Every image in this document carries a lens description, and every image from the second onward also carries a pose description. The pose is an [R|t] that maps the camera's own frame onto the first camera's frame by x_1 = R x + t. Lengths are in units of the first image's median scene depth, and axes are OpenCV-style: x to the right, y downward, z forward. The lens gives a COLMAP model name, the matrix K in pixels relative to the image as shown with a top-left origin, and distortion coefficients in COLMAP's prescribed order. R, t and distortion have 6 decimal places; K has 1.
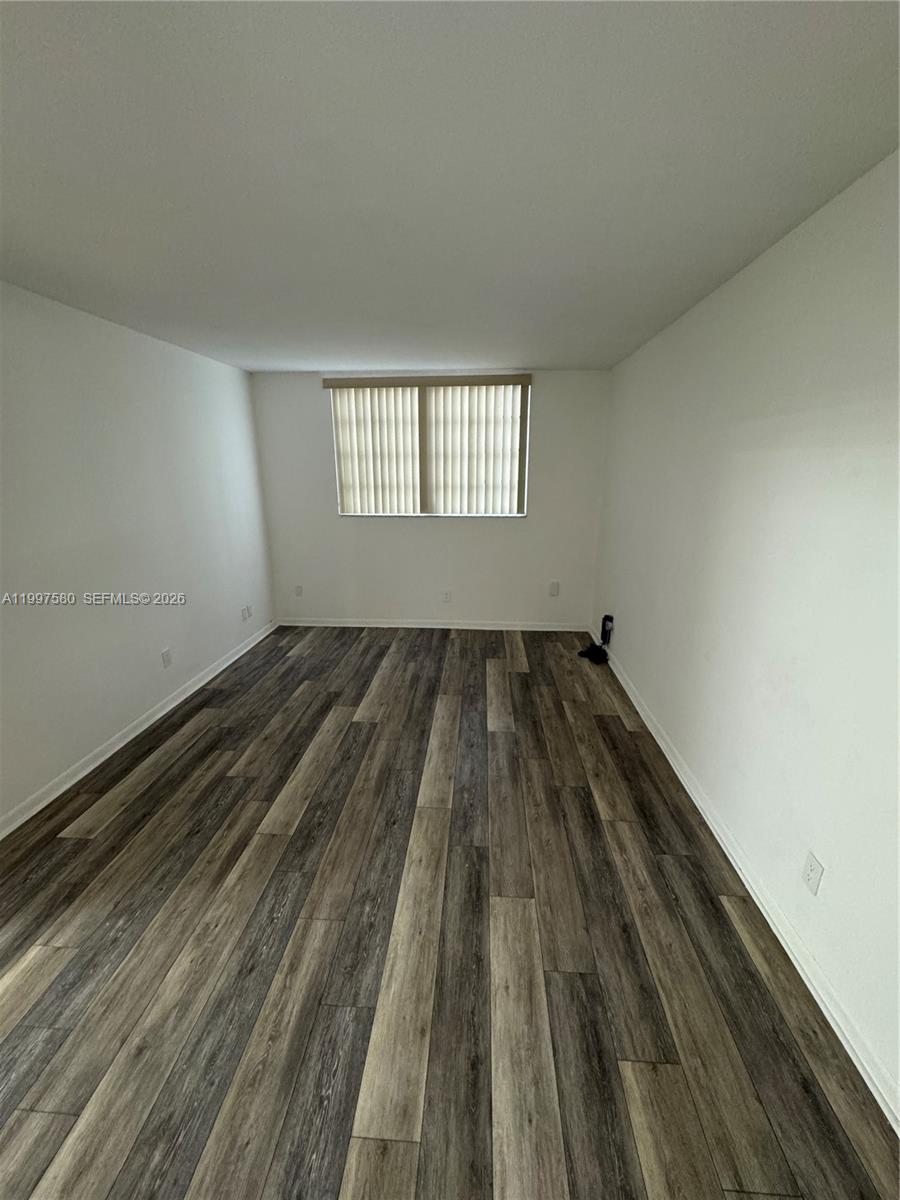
lens RADIAL K [[478.4, 0, 450.0], [0, 478.4, 600.0], [0, 0, 1]] dist [-0.004133, 0.000197]
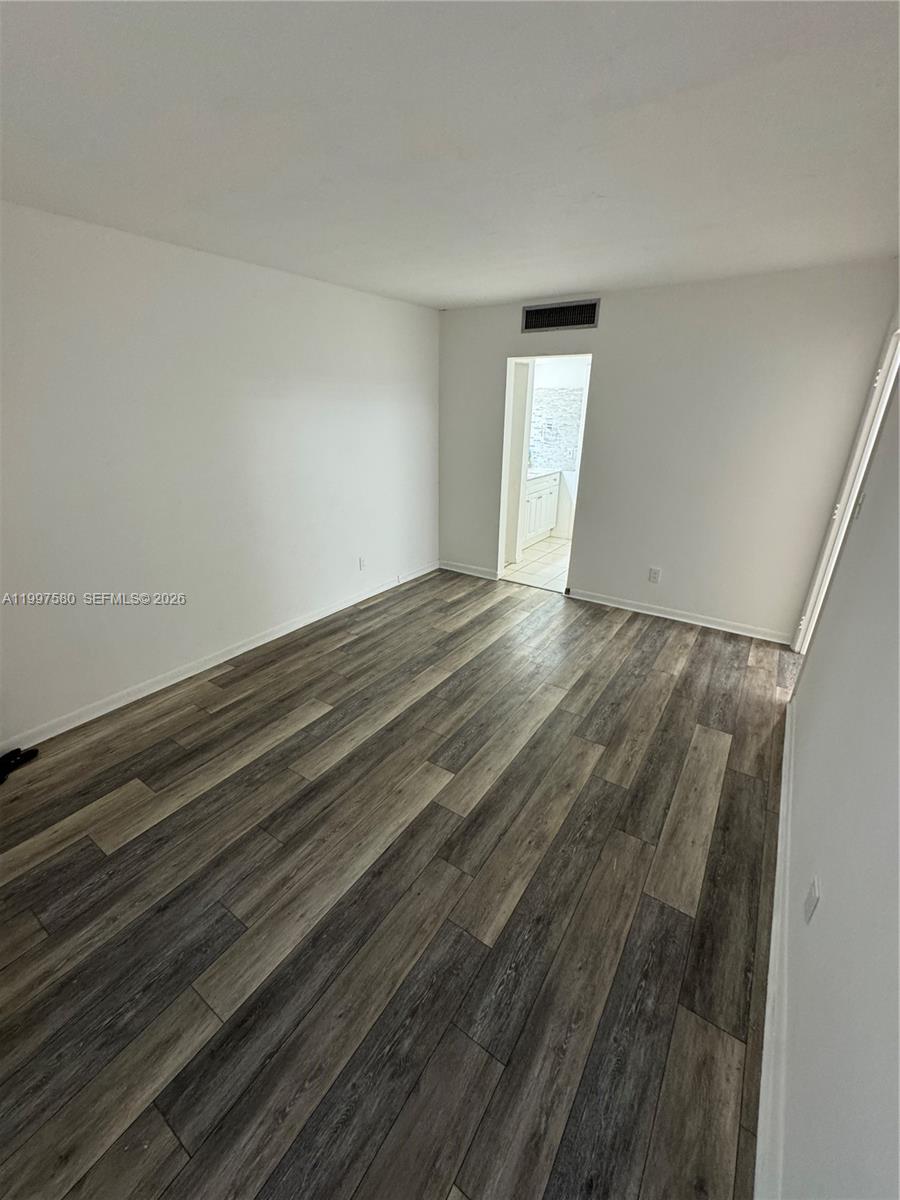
lens RADIAL K [[478.4, 0, 450.0], [0, 478.4, 600.0], [0, 0, 1]] dist [-0.004133, 0.000197]
pose [[-0.863719, -0.192971, 0.465565, -0.518271], [0.132881, 0.803901, 0.579729, -0.409246], [-0.486139, 0.562588, -0.668703, 1.429159]]
